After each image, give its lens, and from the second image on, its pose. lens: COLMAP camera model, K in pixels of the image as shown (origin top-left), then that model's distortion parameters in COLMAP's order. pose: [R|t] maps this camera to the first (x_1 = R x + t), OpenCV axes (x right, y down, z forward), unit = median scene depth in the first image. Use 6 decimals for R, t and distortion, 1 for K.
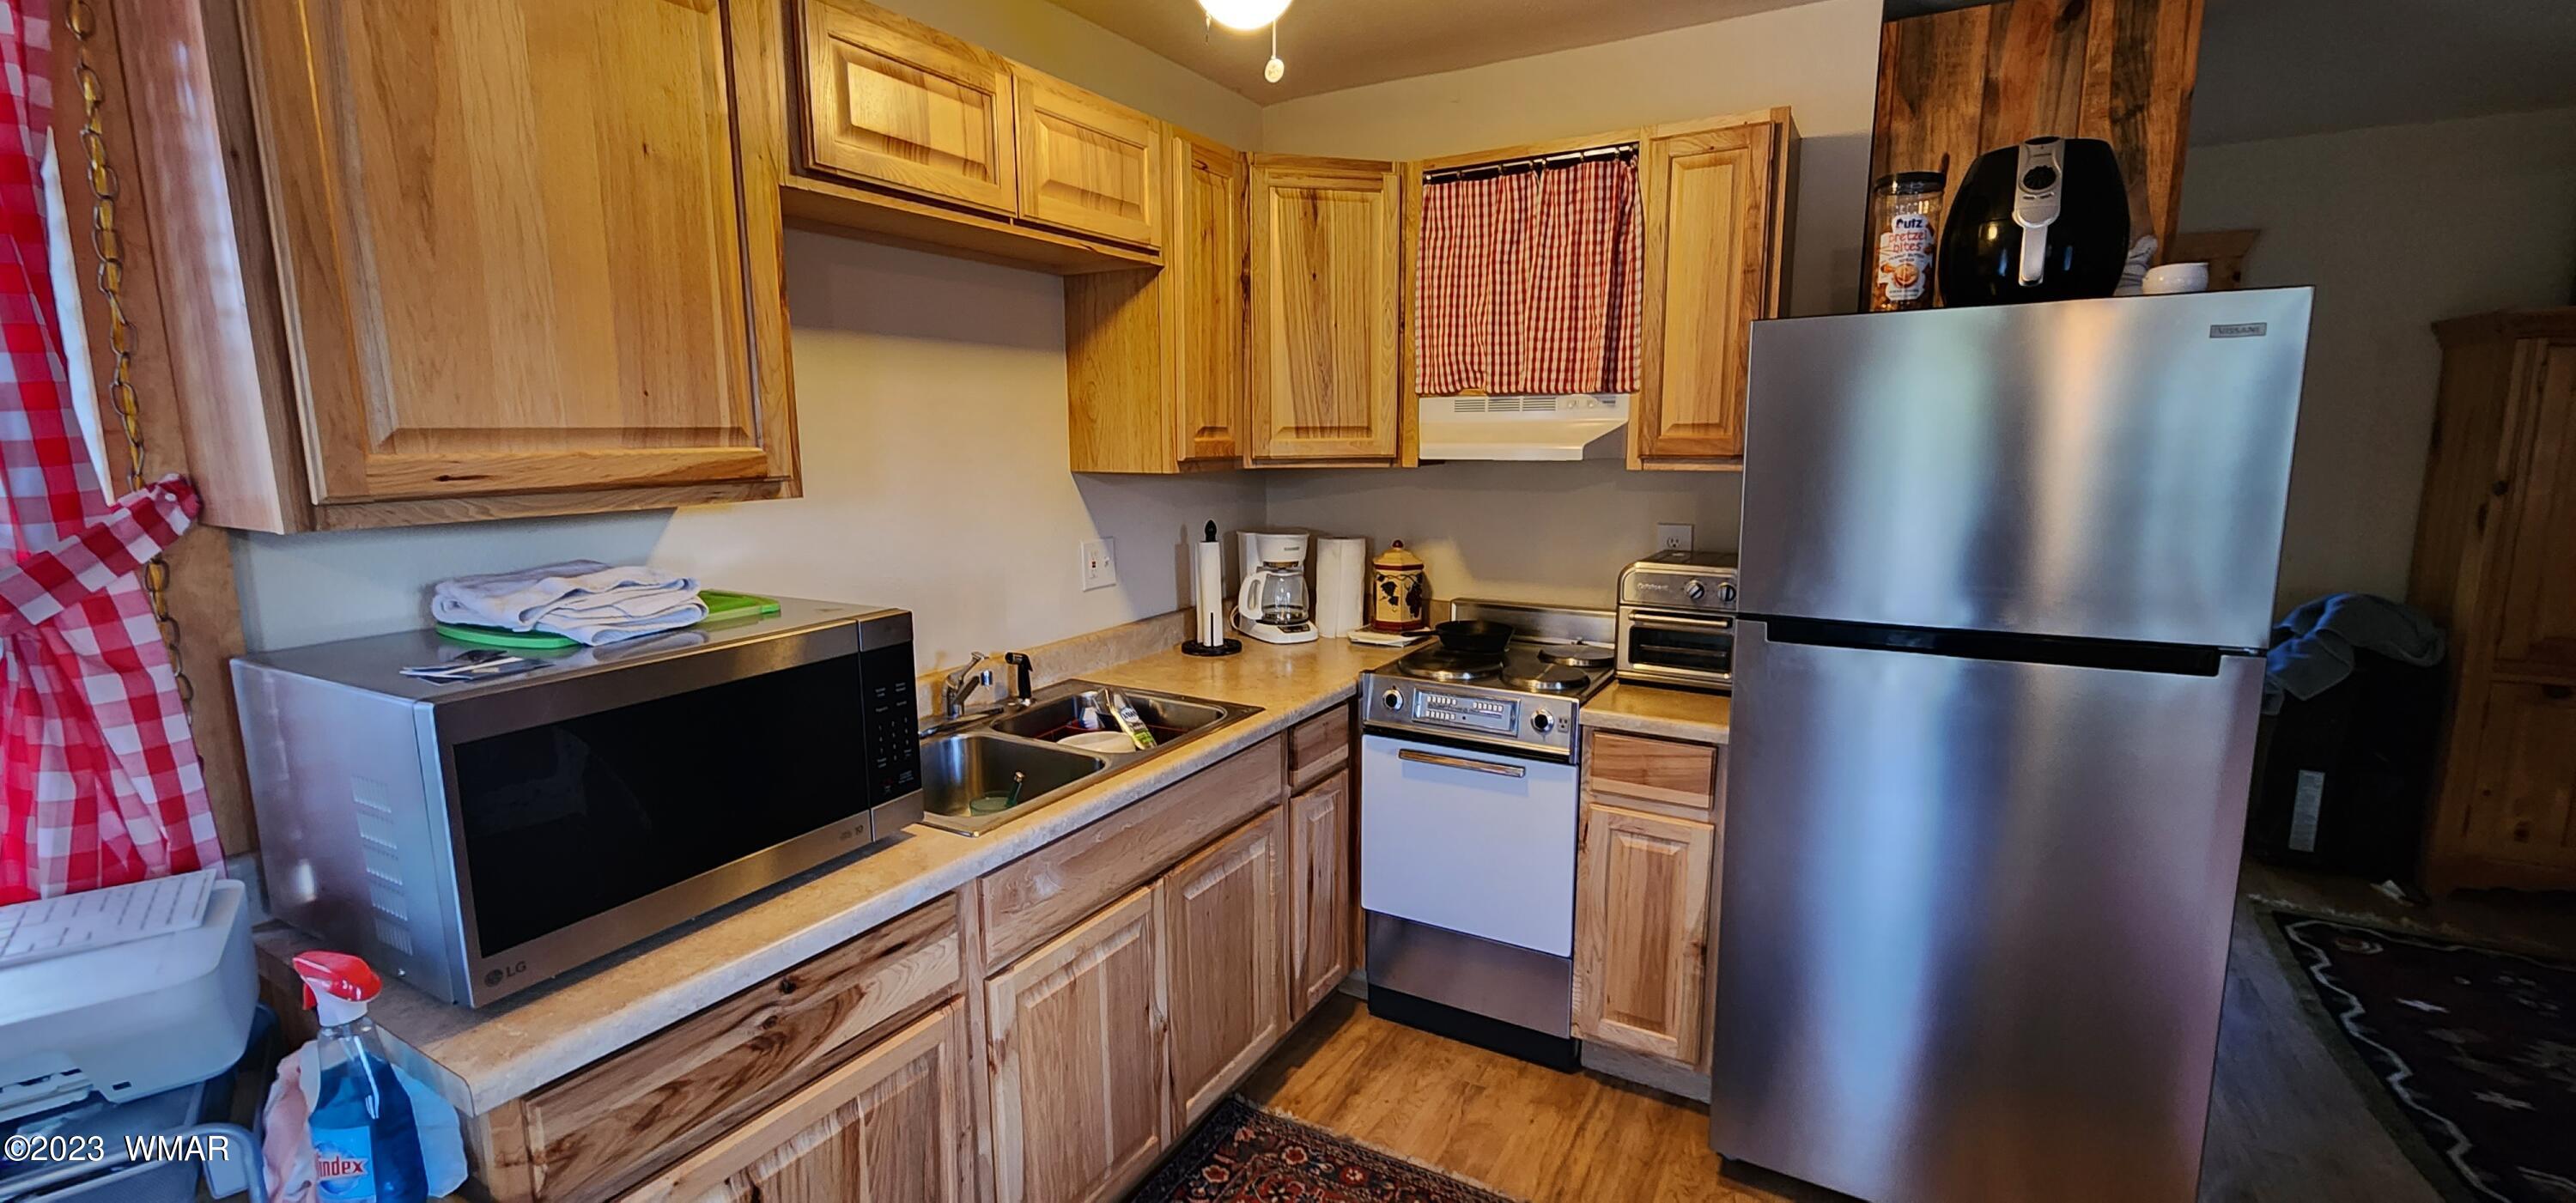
lens RADIAL K [[1060.3, 0, 1293.2], [0, 1060.3, 594.7], [0, 0, 1]] dist [0.000015, -0.000114]
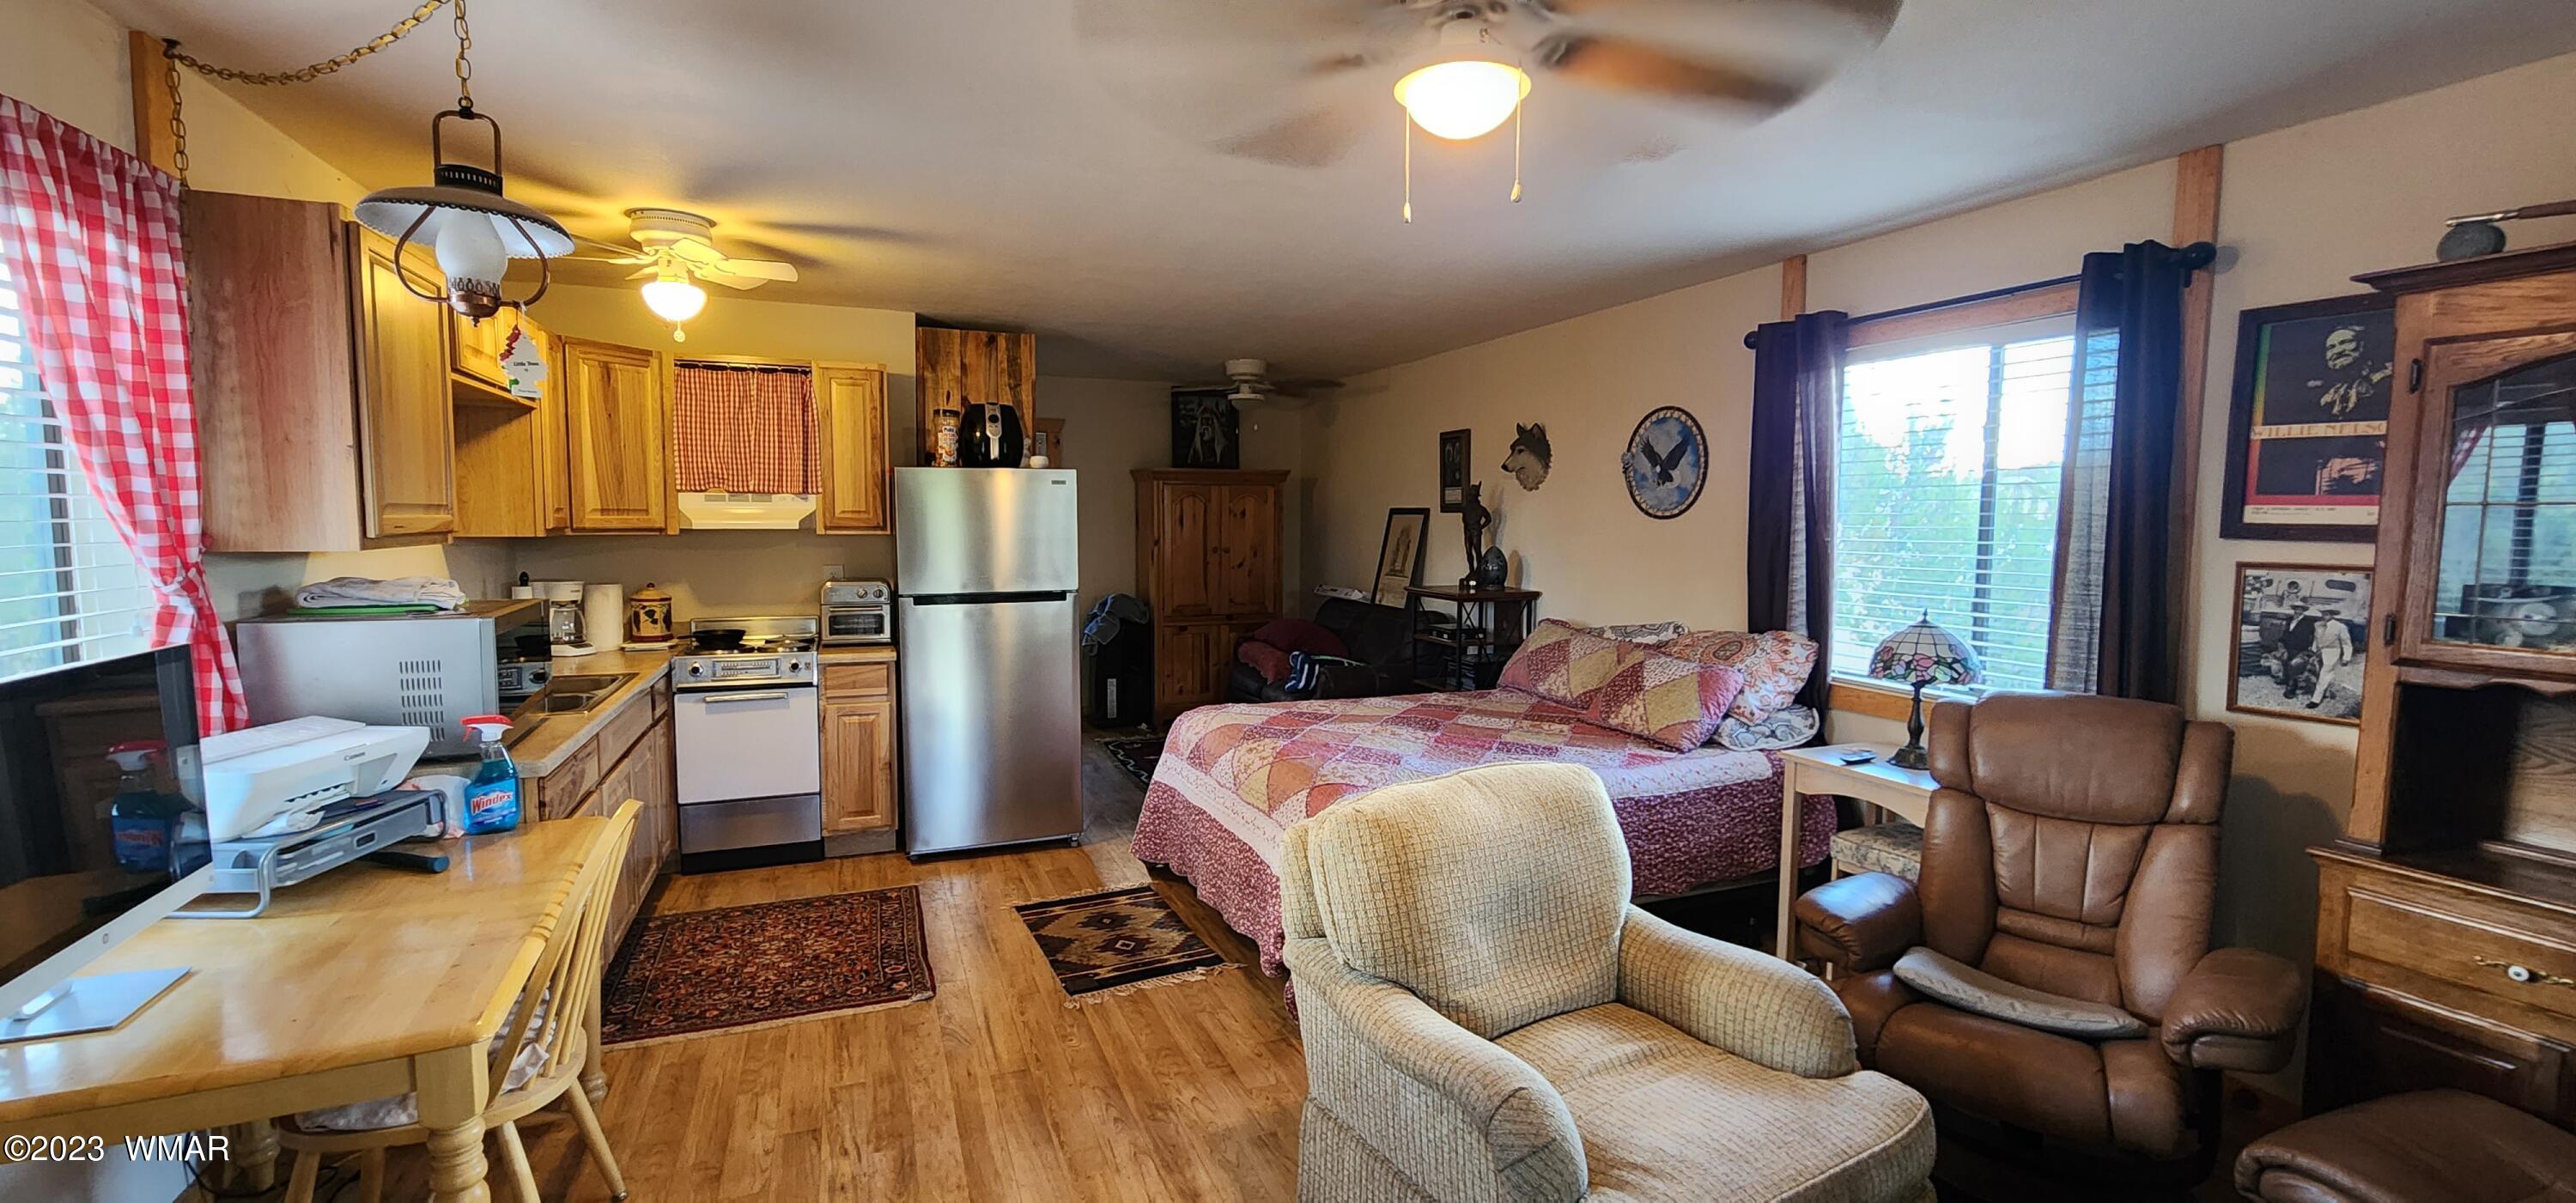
lens RADIAL K [[1060.3, 0, 1295.0], [0, 1060.3, 602.5], [0, 0, 1]] dist [0.000015, -0.000114]
pose [[0.601070, -0.053628, 0.797395, -0.734537], [0.111596, 0.993603, -0.017297, 0.139700], [-0.791366, 0.099383, 0.603210, -0.857306]]
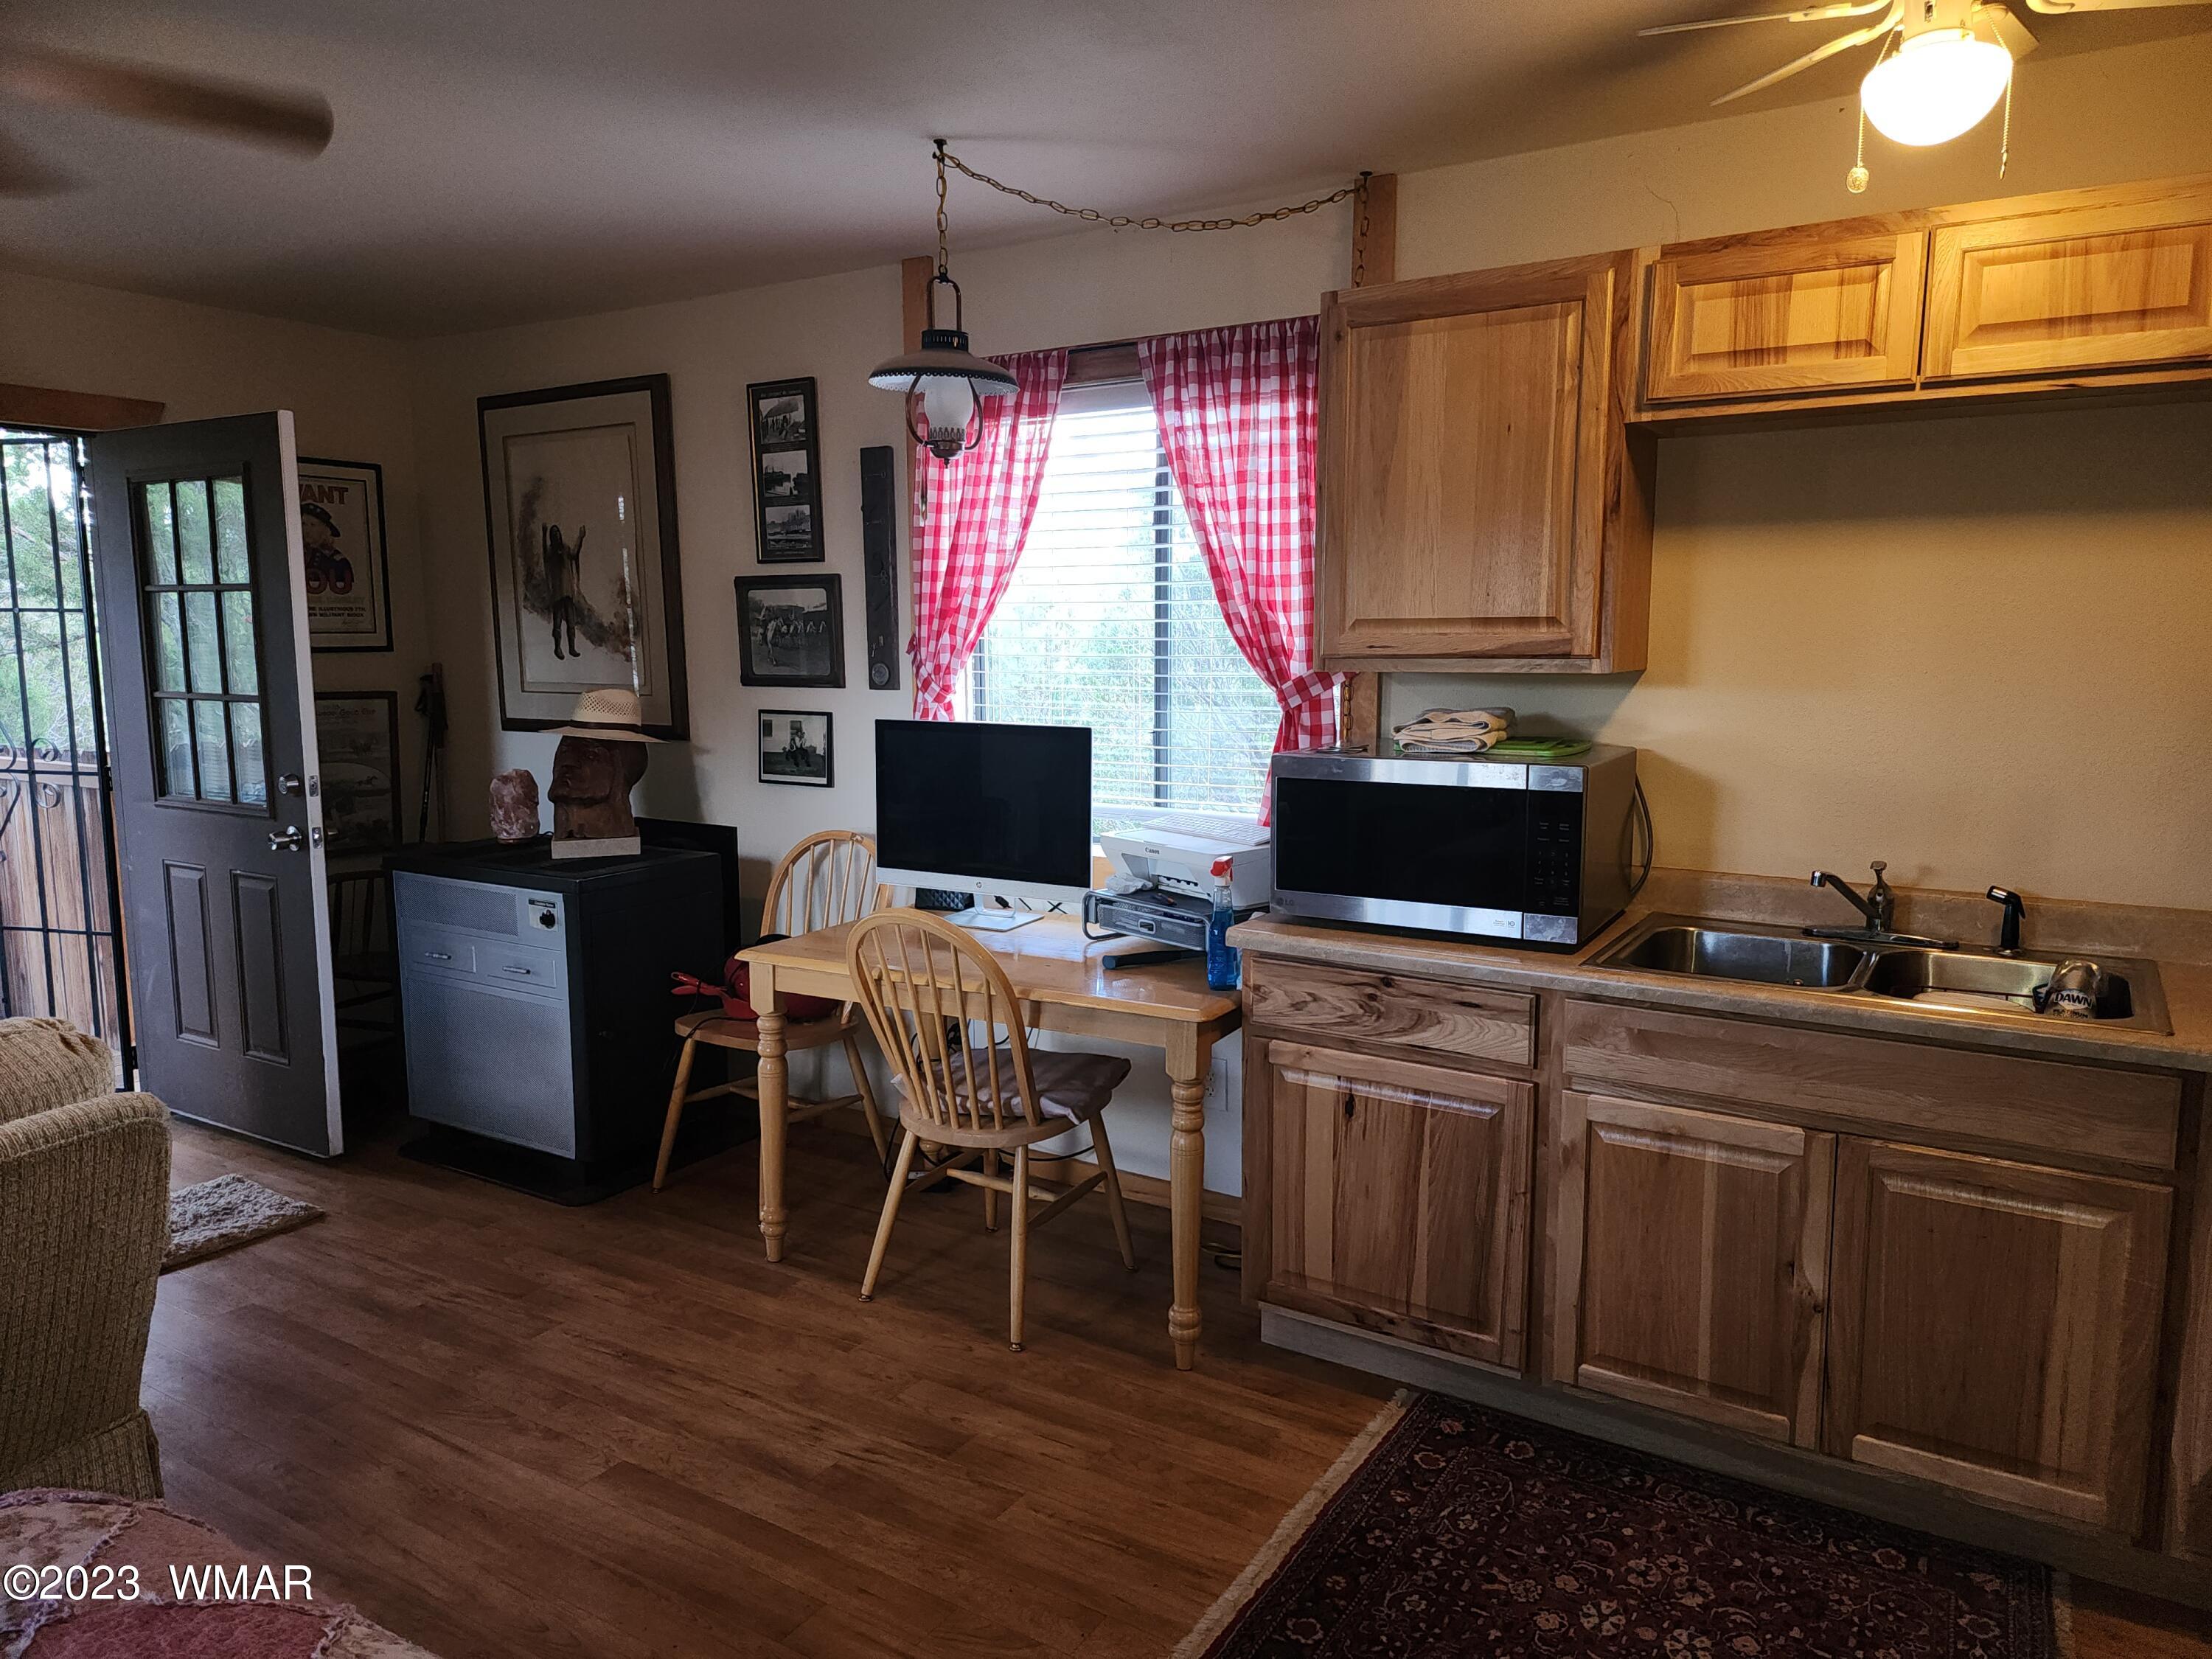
lens RADIAL K [[1463.3, 0, 1112.2], [0, 1463.3, 829.3], [0, 0, 1]] dist [0.009954, -0.002022]
pose [[-0.035766, 0.143223, -0.989044, 0.879223], [-0.148159, 0.977981, 0.146979, -0.054631], [0.988317, 0.151793, -0.013759, 0.330771]]
